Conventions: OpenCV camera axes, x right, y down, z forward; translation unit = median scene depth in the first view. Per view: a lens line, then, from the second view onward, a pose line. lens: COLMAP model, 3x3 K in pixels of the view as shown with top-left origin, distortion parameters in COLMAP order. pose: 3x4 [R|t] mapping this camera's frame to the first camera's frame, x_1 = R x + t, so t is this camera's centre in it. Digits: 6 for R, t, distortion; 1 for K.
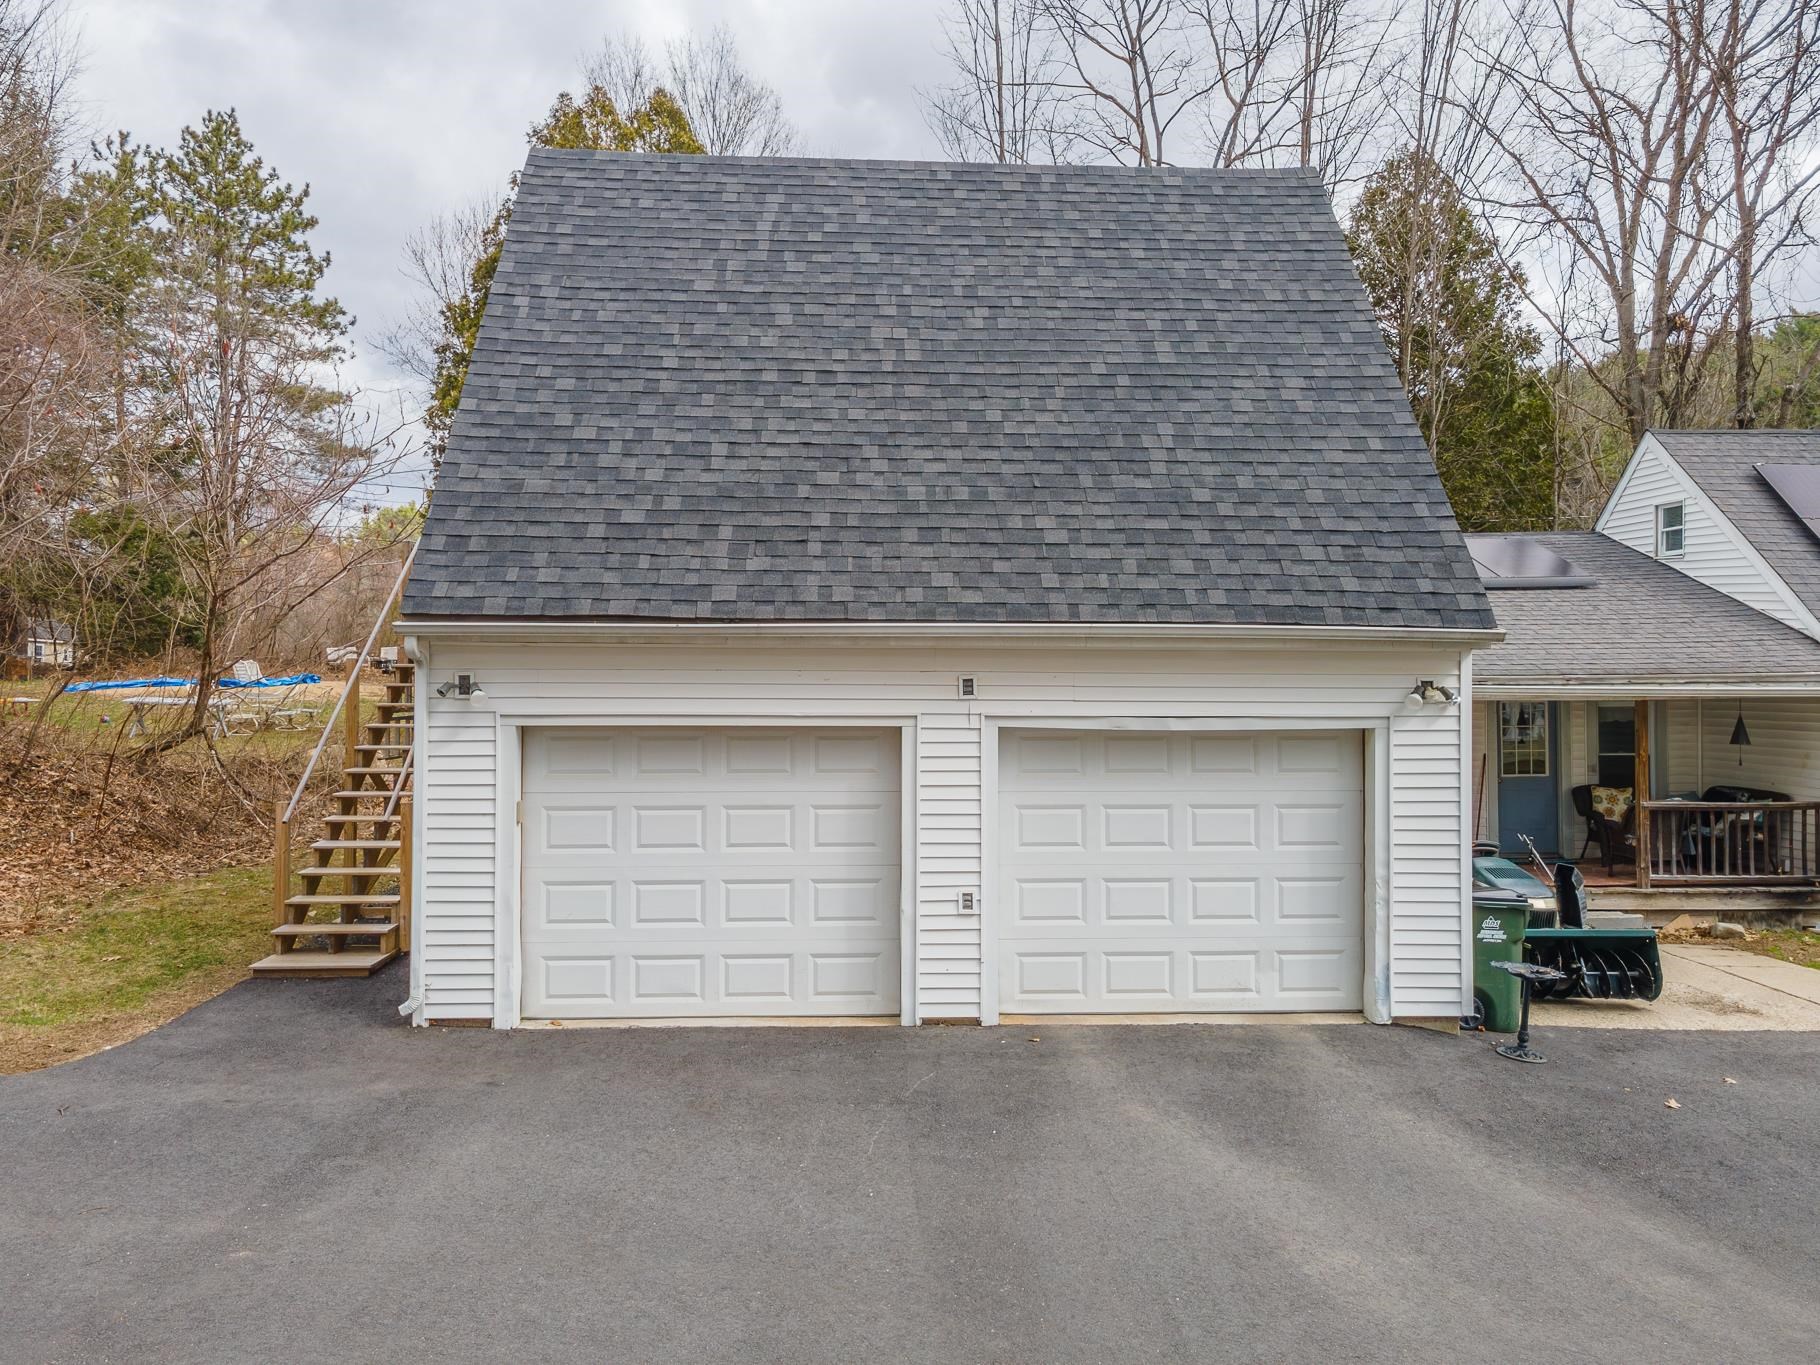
lens RADIAL K [[1329.5, 0, 916.6], [0, 1329.5, 655.1], [0, 0, 1]] dist [0.045875, 0.006234]
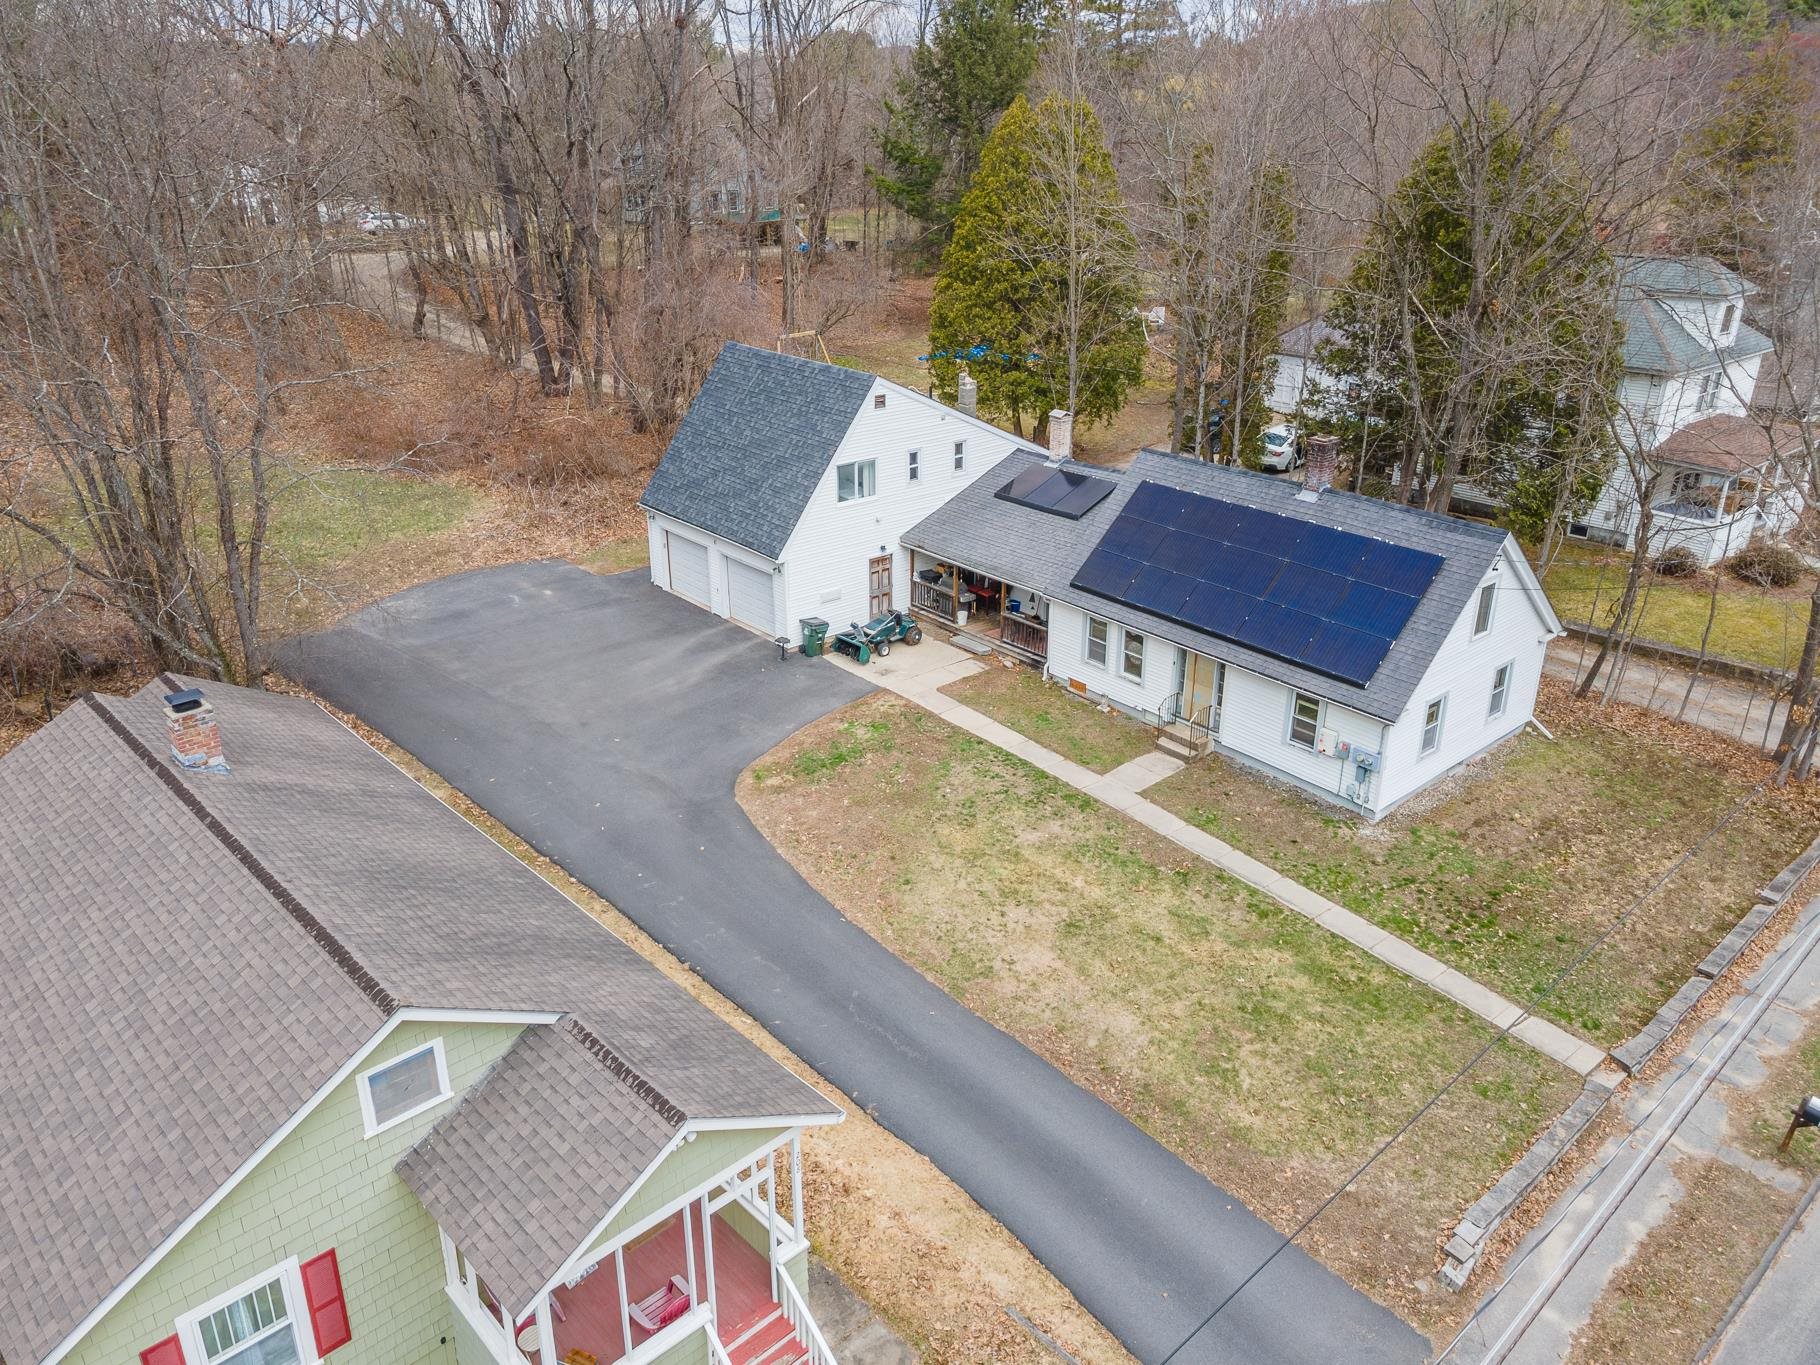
lens RADIAL K [[1329.5, 0, 916.6], [0, 1329.5, 655.1], [0, 0, 1]] dist [0.045875, 0.006234]
pose [[0.616640, 0.293838, -0.730352, 3.616514], [0.019190, 0.921845, 0.387083, -1.264225], [0.787011, -0.252706, 0.562808, -0.955145]]
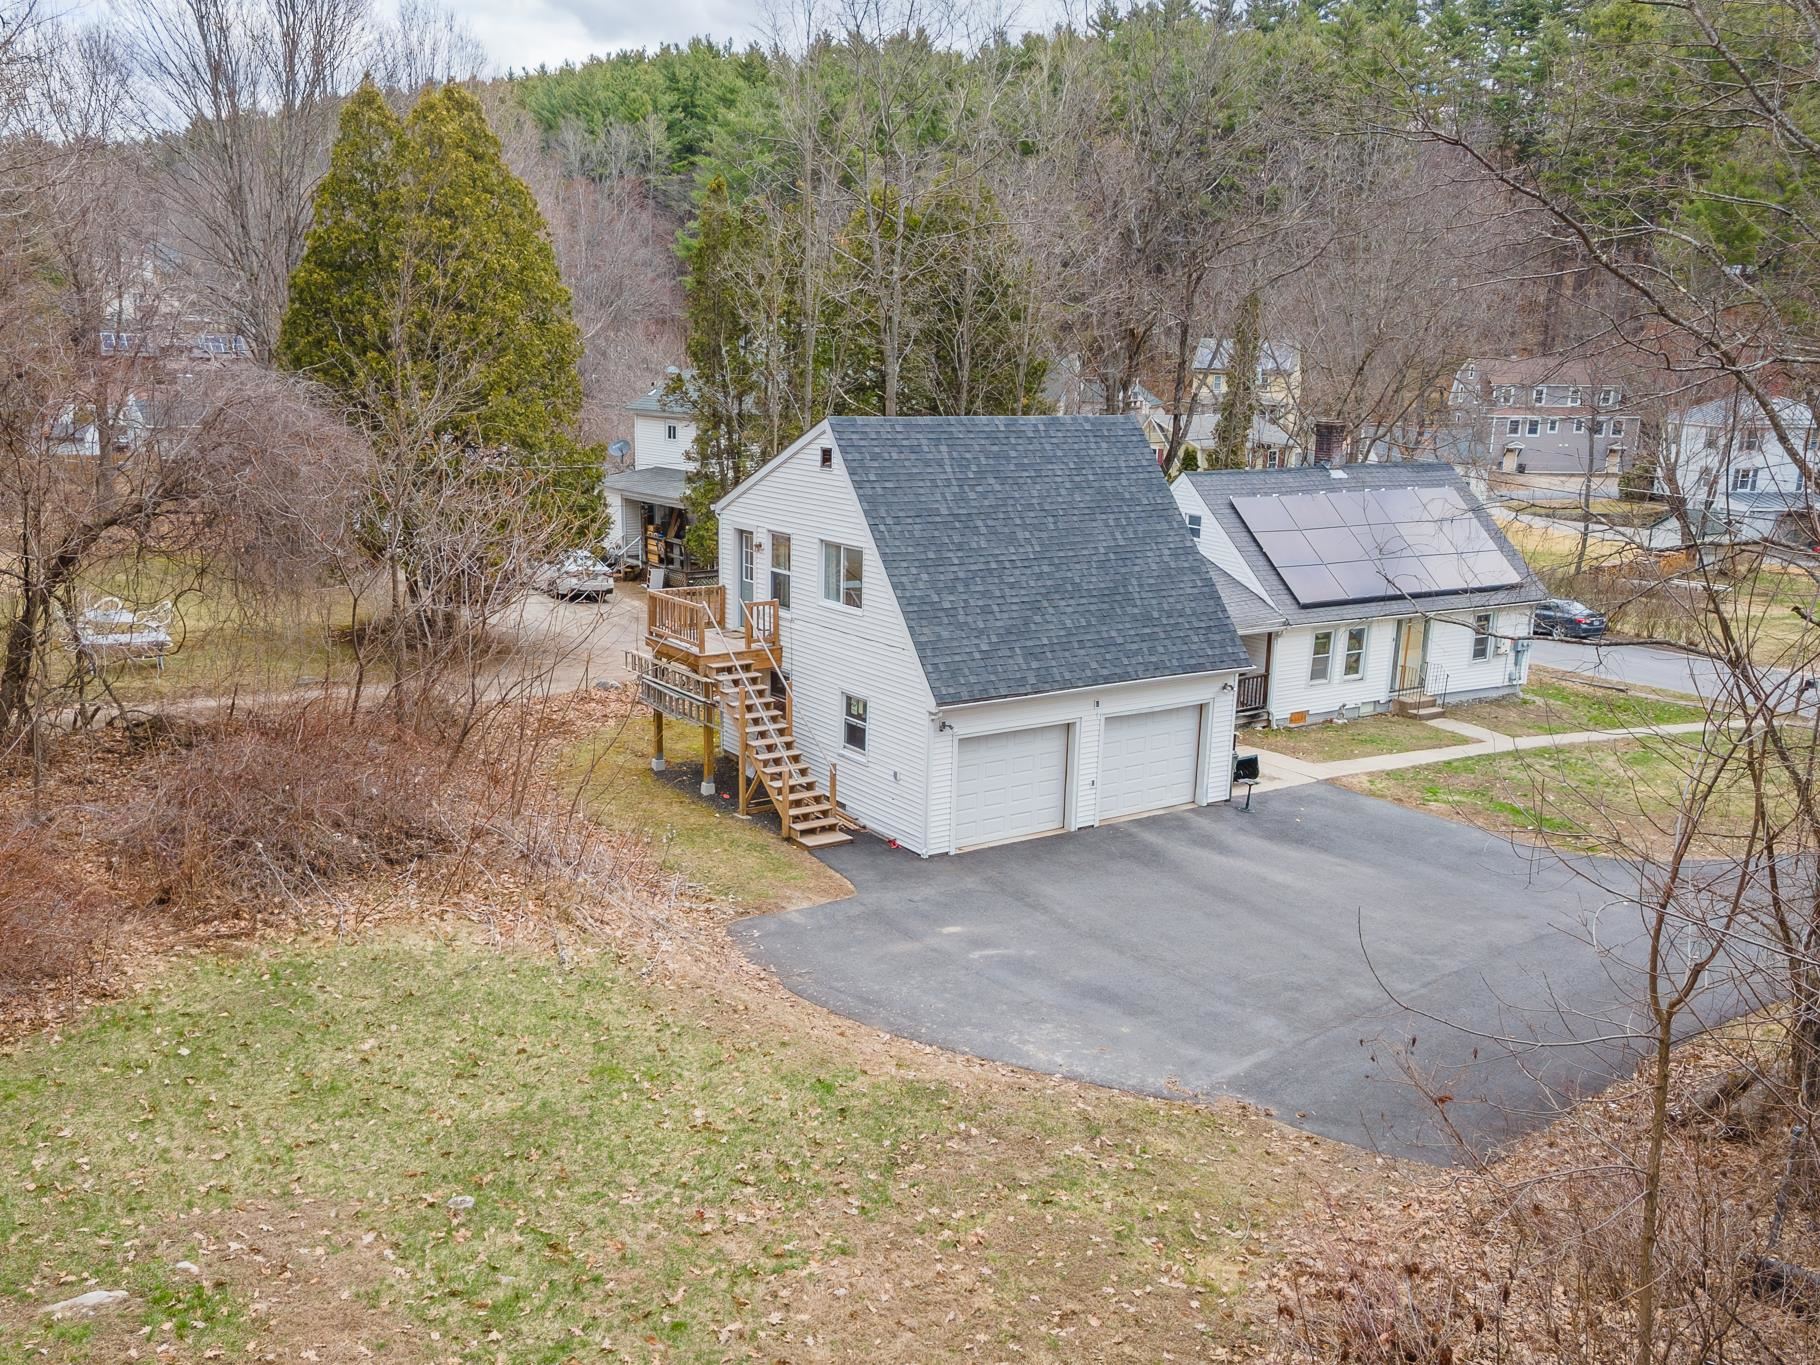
lens RADIAL K [[1572.1, 0, 853.3], [0, 1572.1, 691.2], [0, 0, 1]] dist [0.071327, 0.003305]
pose [[0.860641, -0.097241, 0.499841, -1.911663], [-0.026893, 0.971547, 0.235314, -0.713139], [-0.508501, -0.215963, 0.833539, -1.317265]]
